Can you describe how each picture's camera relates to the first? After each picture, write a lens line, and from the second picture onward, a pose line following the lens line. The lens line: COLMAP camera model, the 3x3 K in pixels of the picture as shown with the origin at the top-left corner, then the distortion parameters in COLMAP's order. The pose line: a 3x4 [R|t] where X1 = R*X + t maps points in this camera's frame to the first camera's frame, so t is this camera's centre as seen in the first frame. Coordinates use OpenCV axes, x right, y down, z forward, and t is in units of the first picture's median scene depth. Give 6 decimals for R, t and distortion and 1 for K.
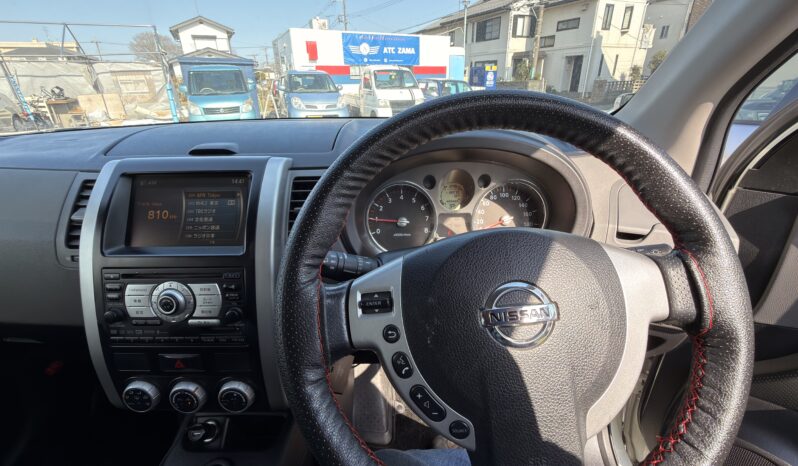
lens RADIAL K [[341.5, 0, 399.0], [0, 341.5, 233.0], [0, 0, 1]] dist [-0.000413, -0.000342]
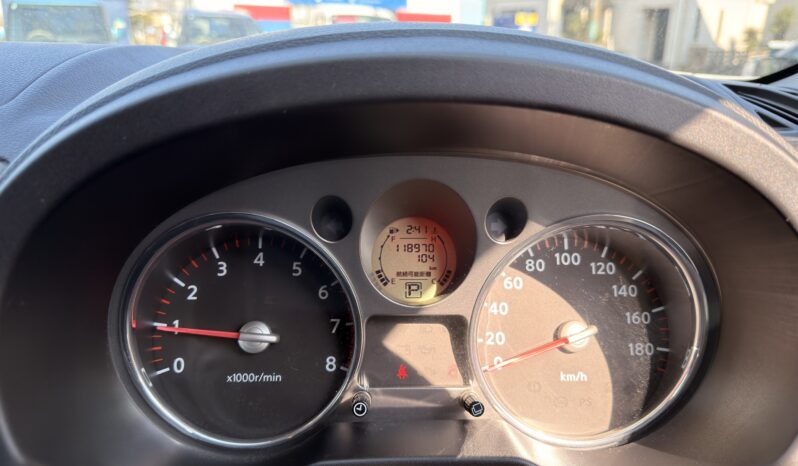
lens RADIAL K [[578.4, 0, 399.0], [0, 578.4, 233.0], [0, 0, 1]] dist [0.004743, 0.000892]
pose [[0.998750, 0.020838, 0.045433, 0.101352], [-0.016500, 0.995450, -0.093845, -0.069936], [-0.047182, 0.092978, 0.994550, 0.382920]]
